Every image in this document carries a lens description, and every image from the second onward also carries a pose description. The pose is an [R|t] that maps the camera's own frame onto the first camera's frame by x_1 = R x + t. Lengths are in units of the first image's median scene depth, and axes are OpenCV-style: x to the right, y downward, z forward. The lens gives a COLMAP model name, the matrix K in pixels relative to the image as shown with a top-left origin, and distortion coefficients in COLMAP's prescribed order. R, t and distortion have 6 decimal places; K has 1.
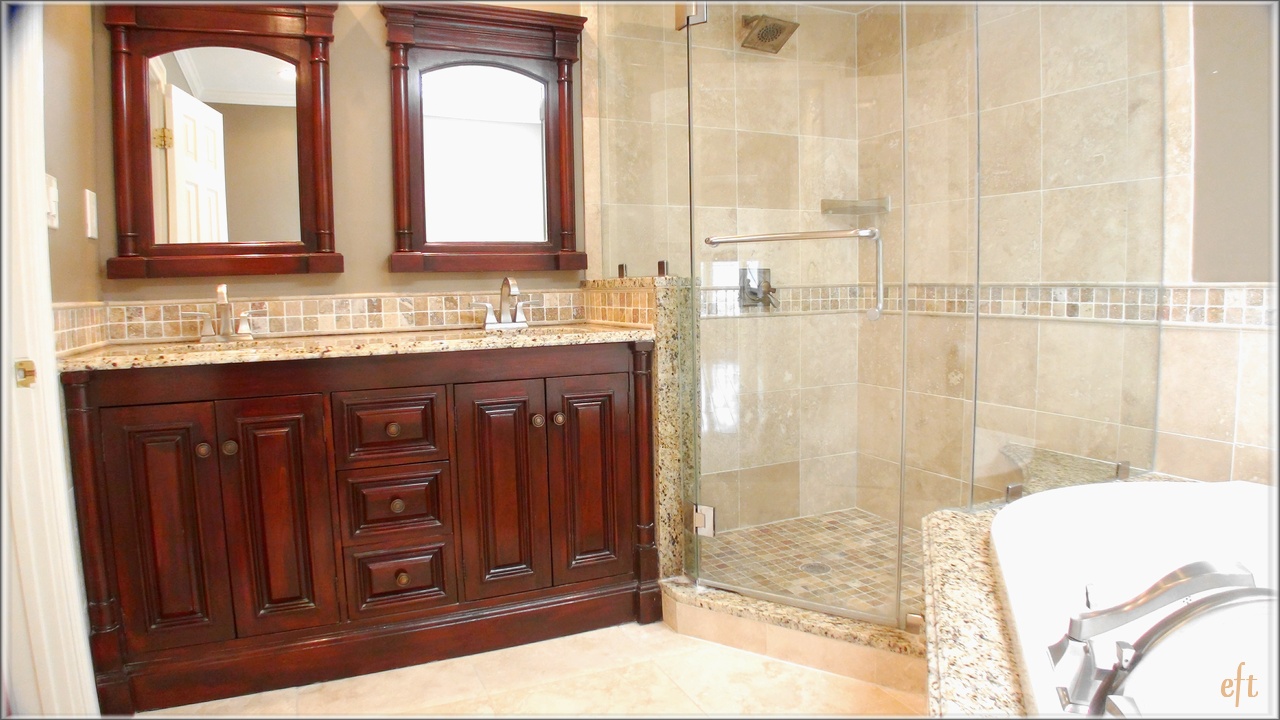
lens RADIAL K [[785.2, 0, 648.4], [0, 785.2, 357.7], [0, 0, 1]] dist [-0.092865, 0.002297]
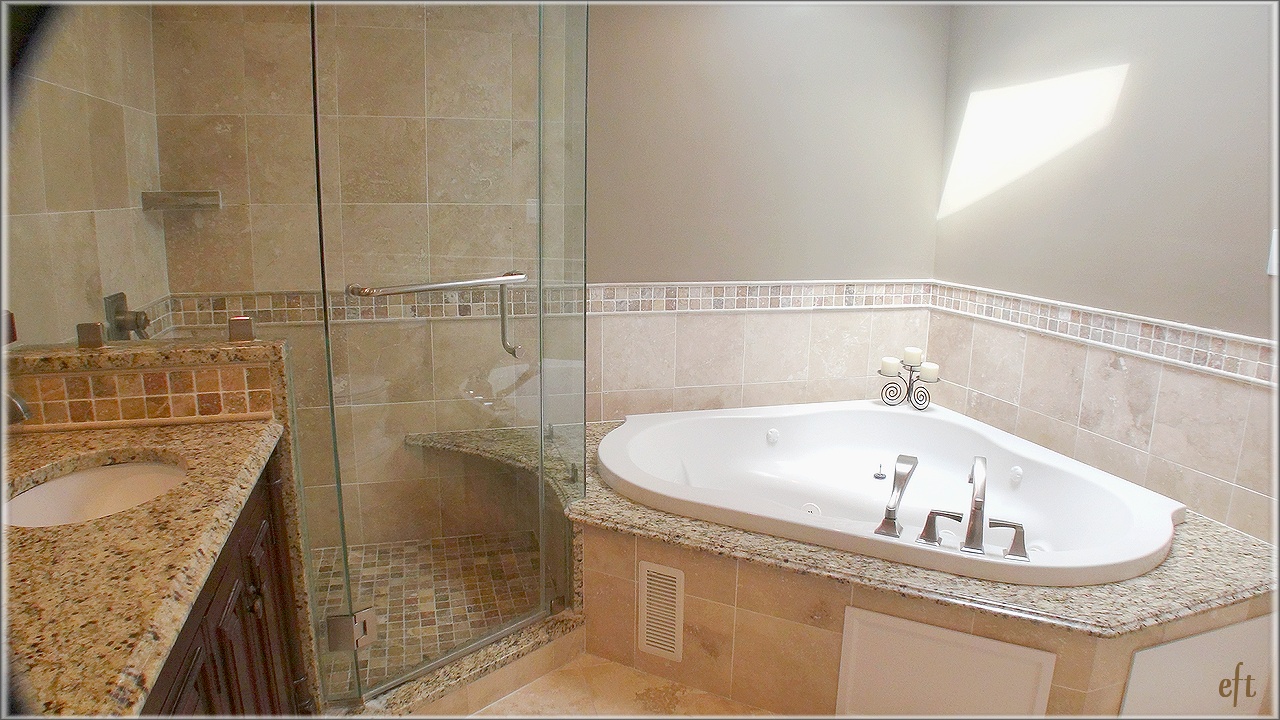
lens RADIAL K [[785.2, 0, 644.1], [0, 785.2, 368.3], [0, 0, 1]] dist [-0.092865, 0.002297]
pose [[0.163731, -0.193713, 0.967299, -0.574139], [0.075203, 0.980129, 0.183553, -0.174145], [-0.983634, 0.042690, 0.175046, 0.523885]]
